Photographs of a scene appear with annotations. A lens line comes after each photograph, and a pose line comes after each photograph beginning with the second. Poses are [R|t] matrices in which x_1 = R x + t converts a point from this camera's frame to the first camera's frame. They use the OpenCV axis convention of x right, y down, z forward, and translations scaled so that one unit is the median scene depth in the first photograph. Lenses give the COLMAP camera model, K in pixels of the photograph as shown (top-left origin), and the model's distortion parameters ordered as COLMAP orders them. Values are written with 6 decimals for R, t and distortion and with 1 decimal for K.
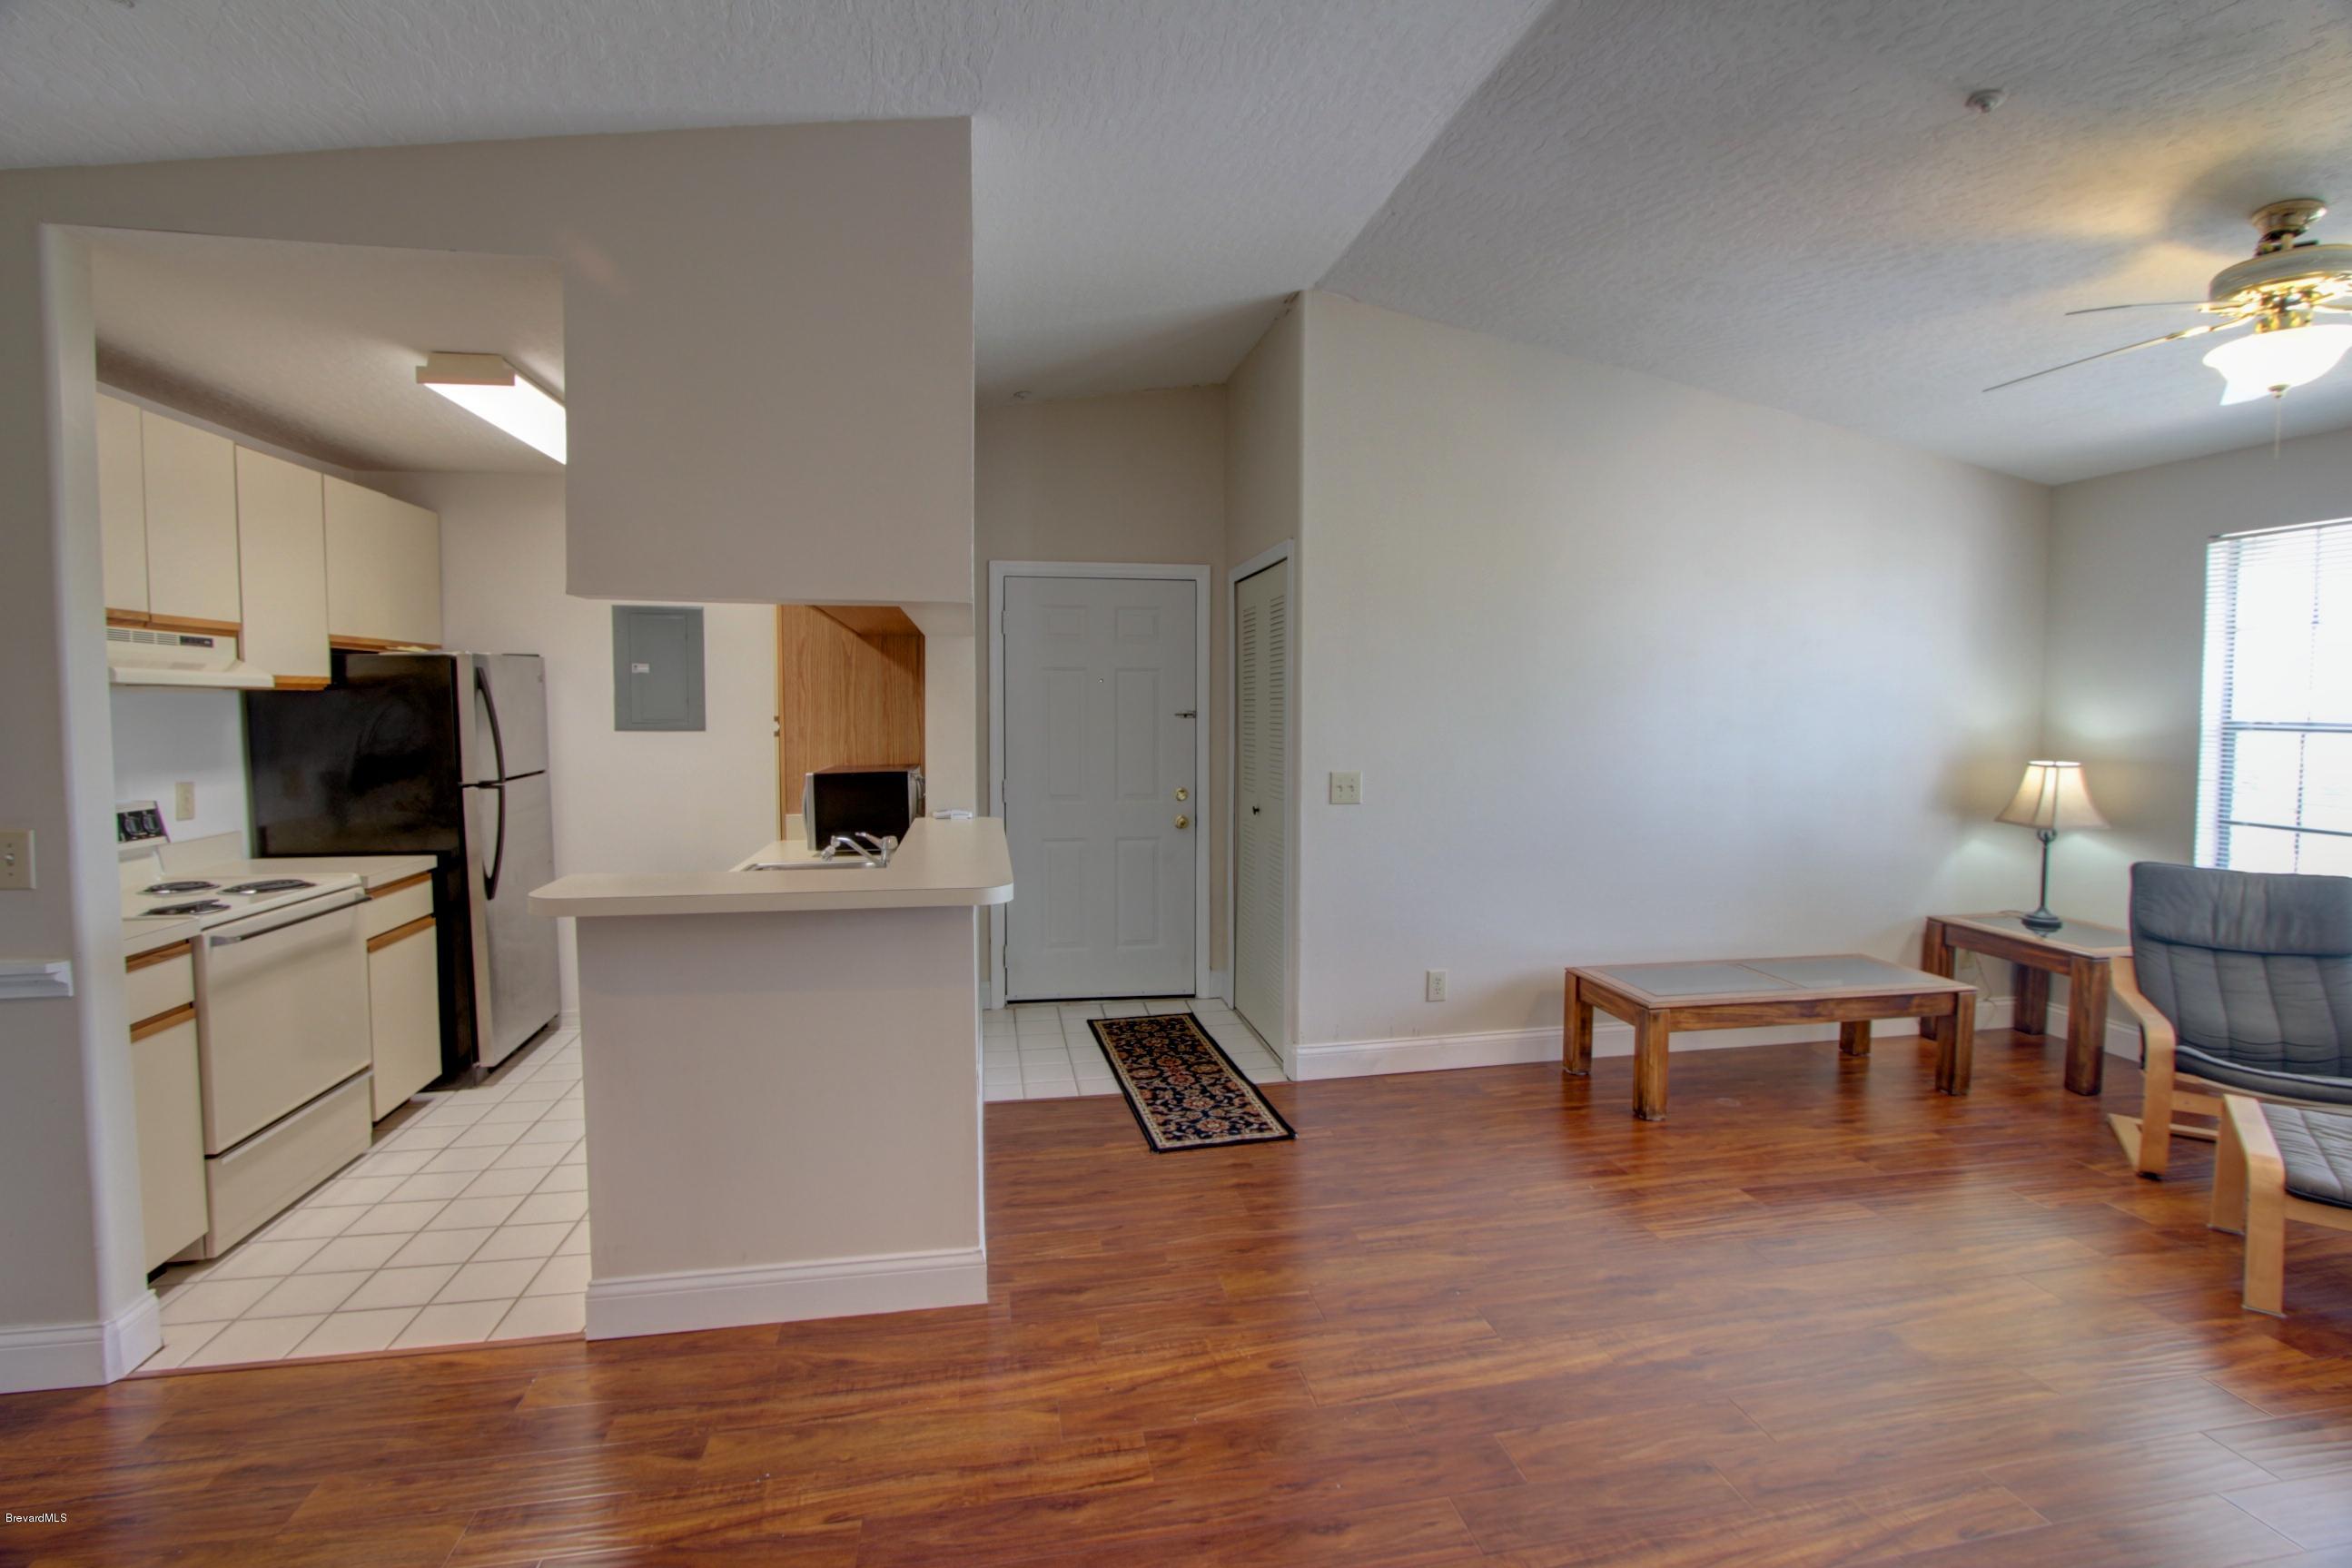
lens RADIAL K [[1088.1, 0, 1186.6], [0, 1088.1, 770.1], [0, 0, 1]] dist [-0.020937, 0.003055]
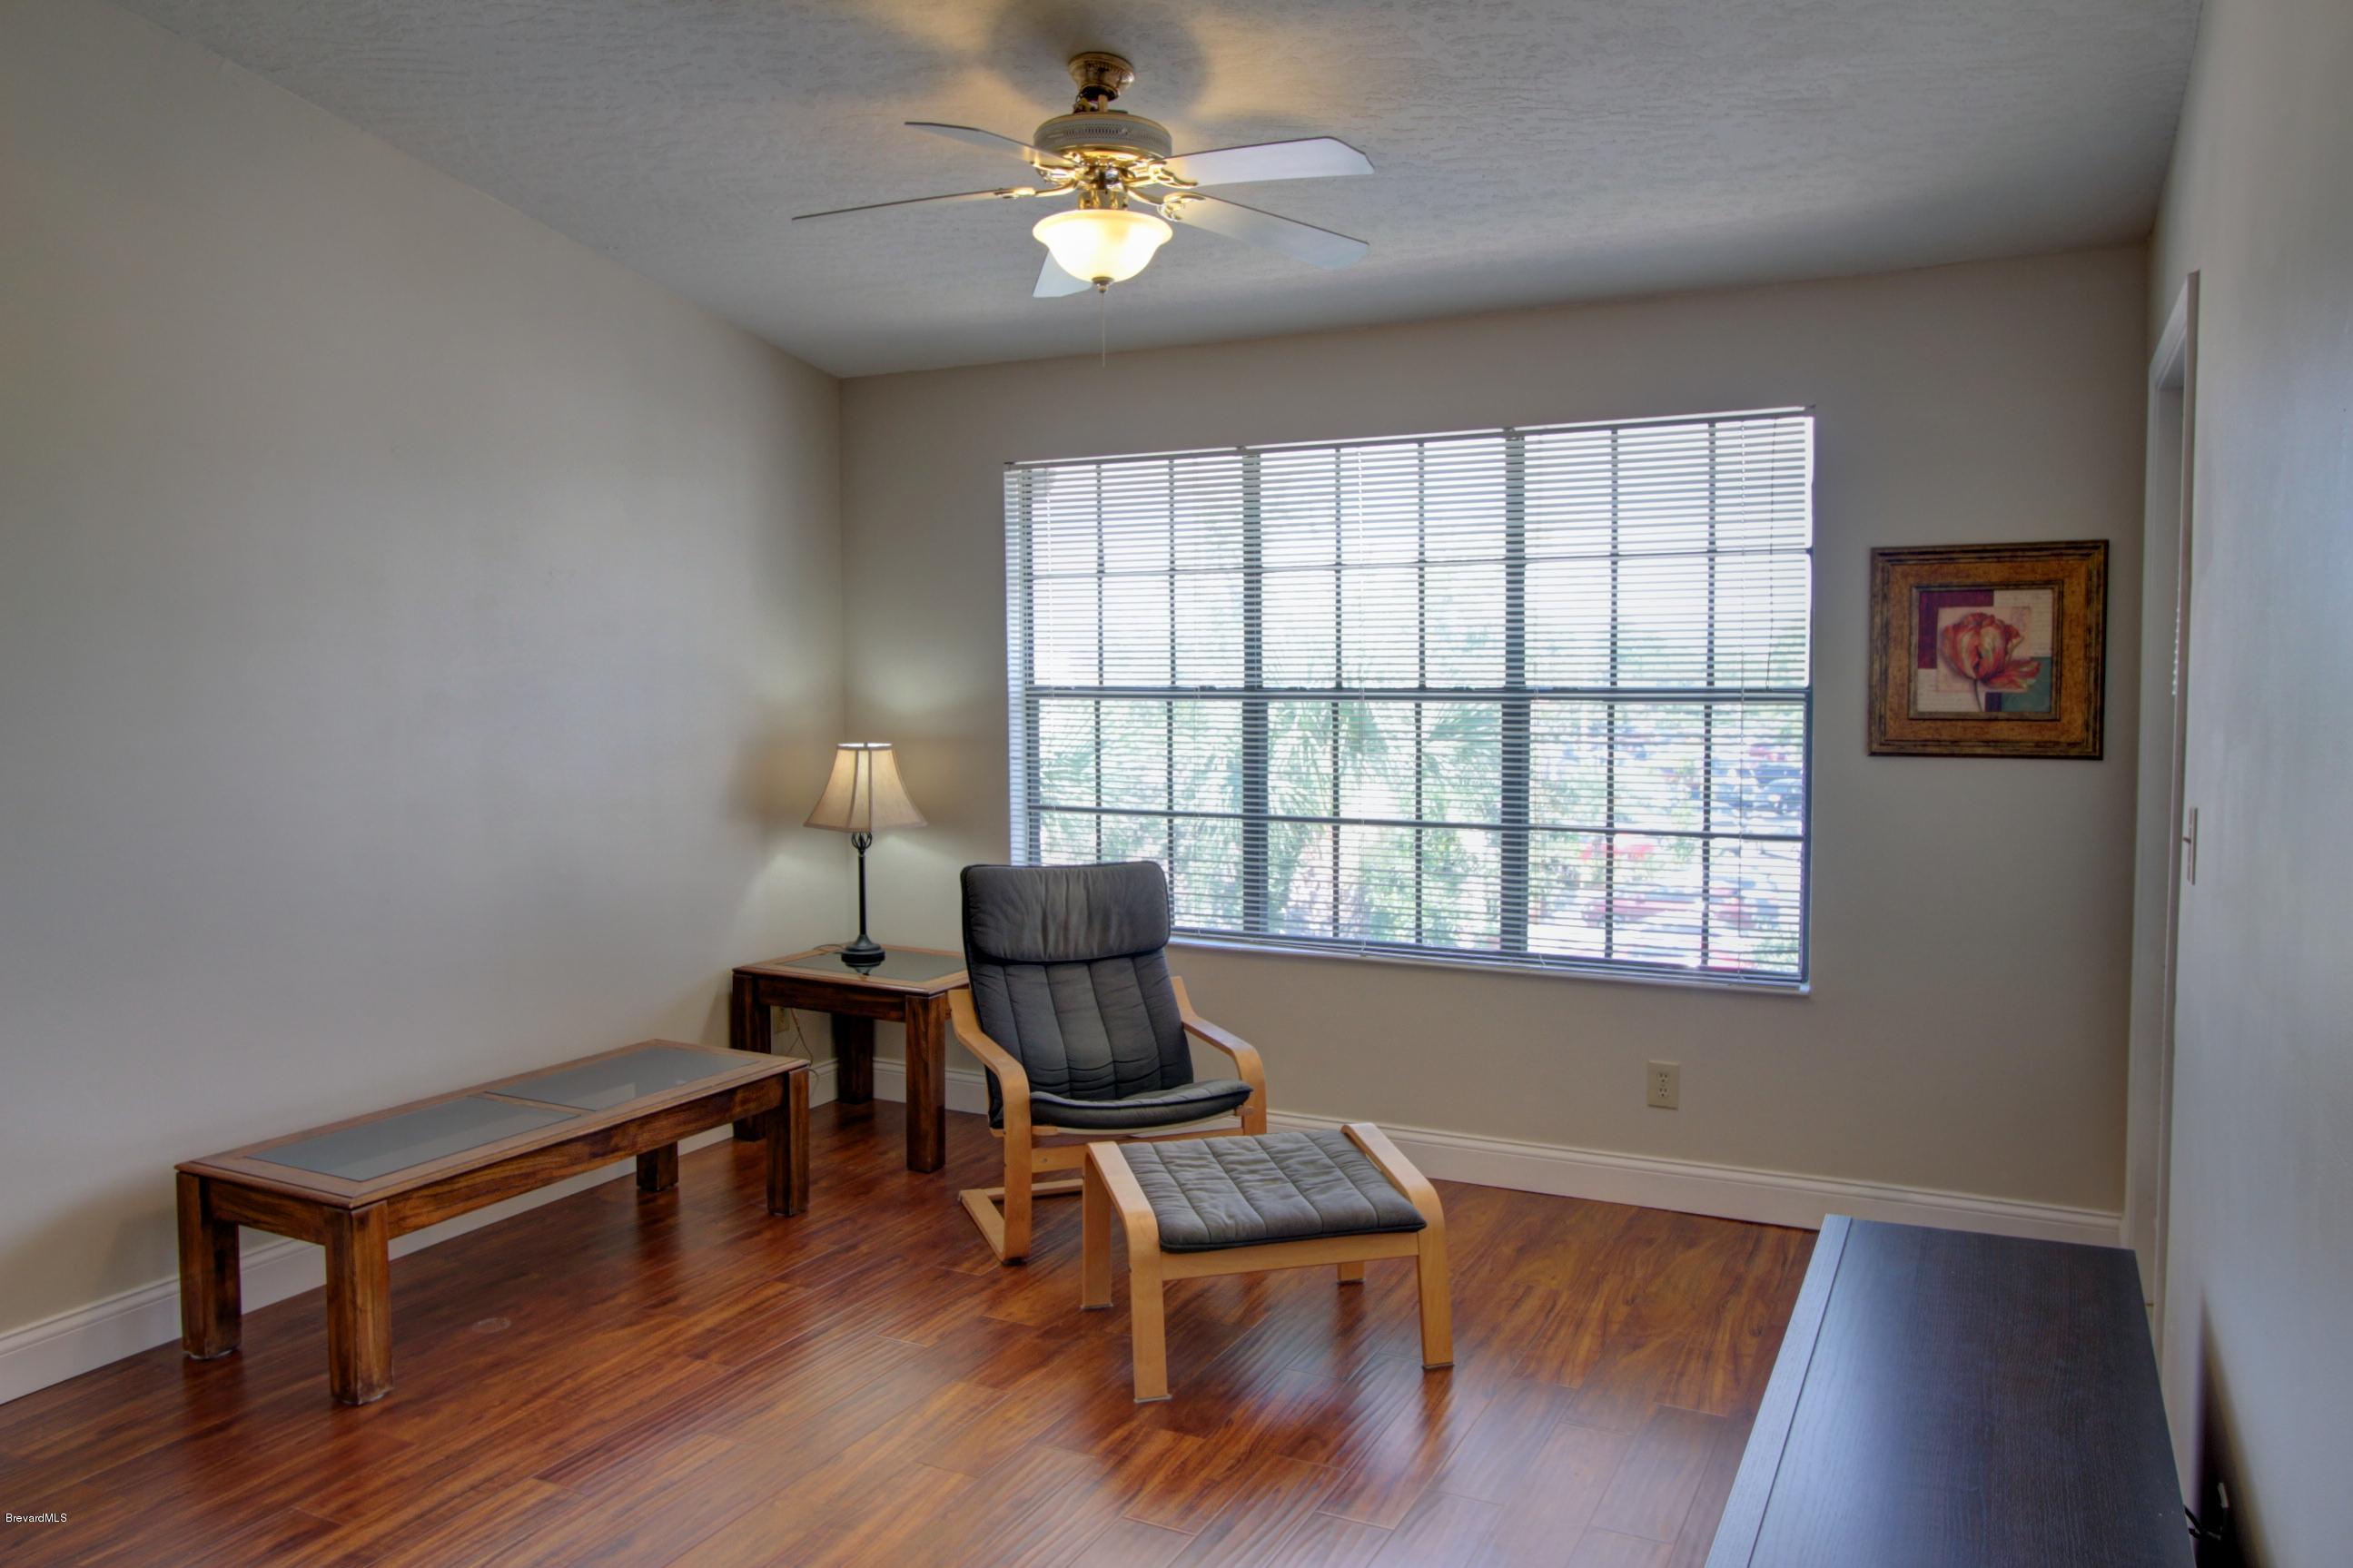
lens RADIAL K [[1654.0, 0, 1187.1], [0, 1654.0, 772.5], [0, 0, 1]] dist [-0.007804, 0.014663]
pose [[0.612614, -0.050598, 0.788761, 0.027041], [0.050088, 0.998428, 0.025145, -0.006131], [-0.788794, 0.024103, 0.614185, 0.121742]]
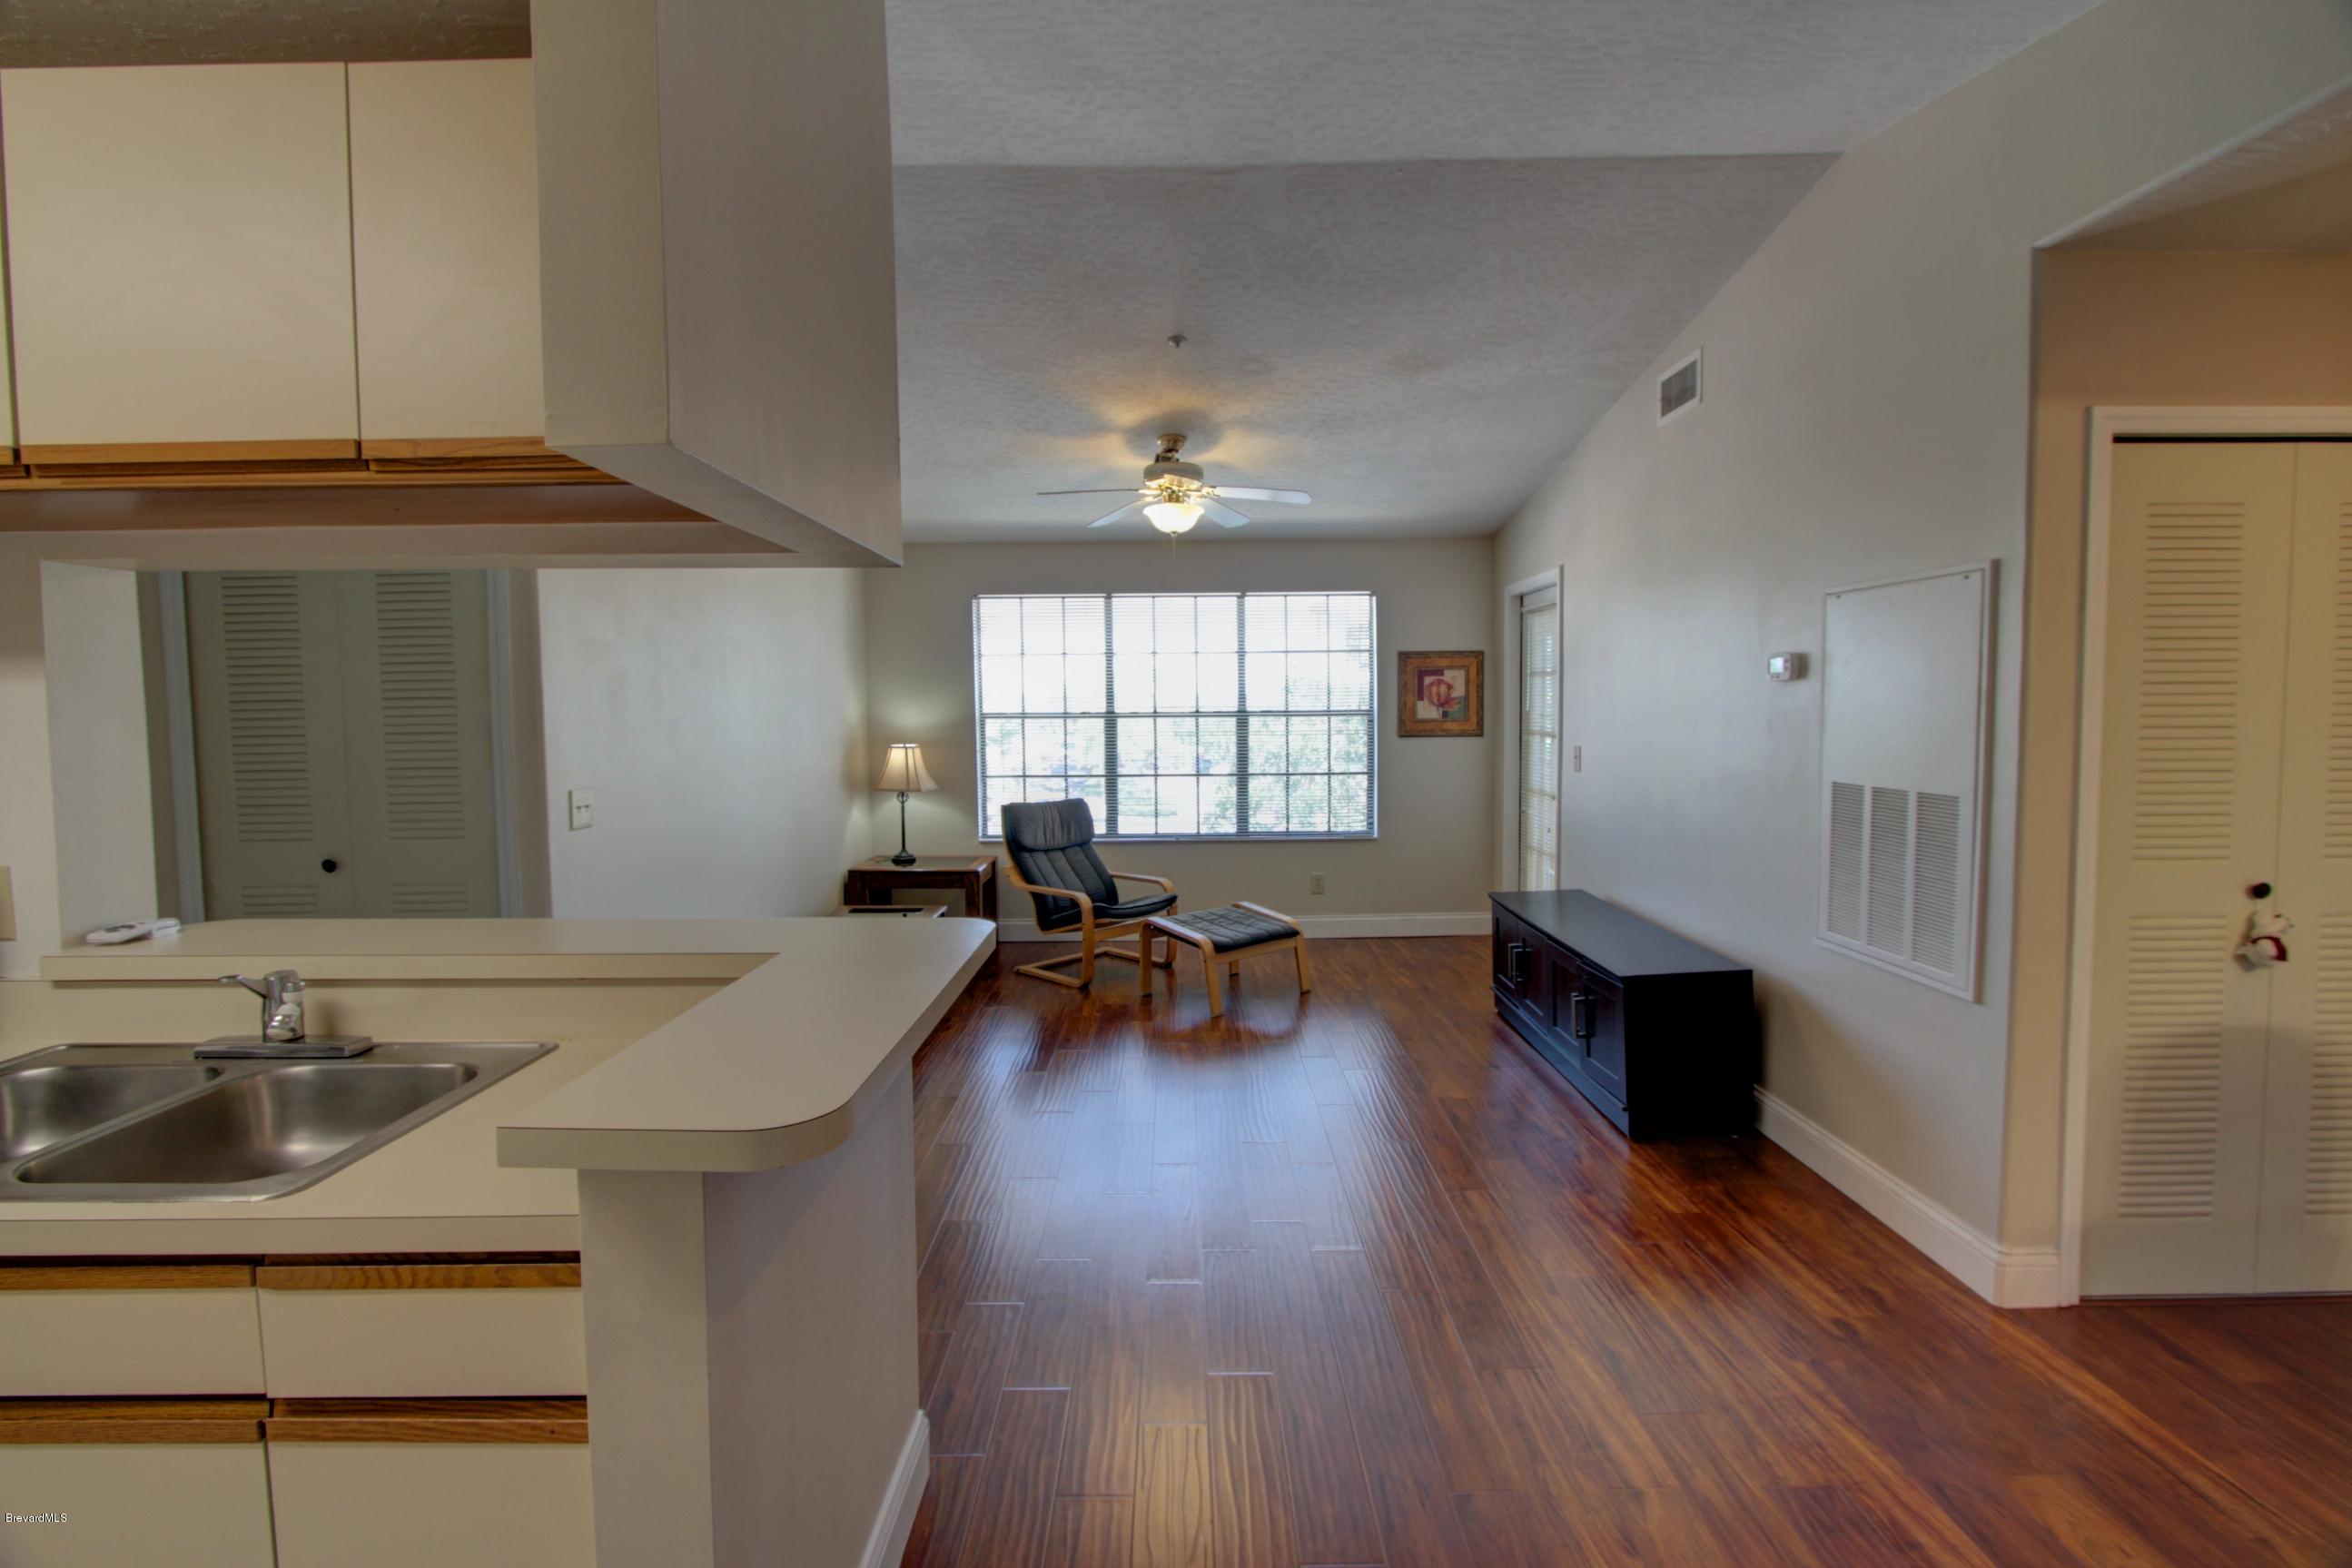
lens RADIAL K [[1088.1, 0, 1177.8], [0, 1088.1, 768.8], [0, 0, 1]] dist [-0.020937, 0.003055]
pose [[0.191032, -0.059965, 0.979750, -0.617112], [0.066994, 0.996601, 0.047934, -0.024039], [-0.979295, 0.056481, 0.194400, 0.451521]]
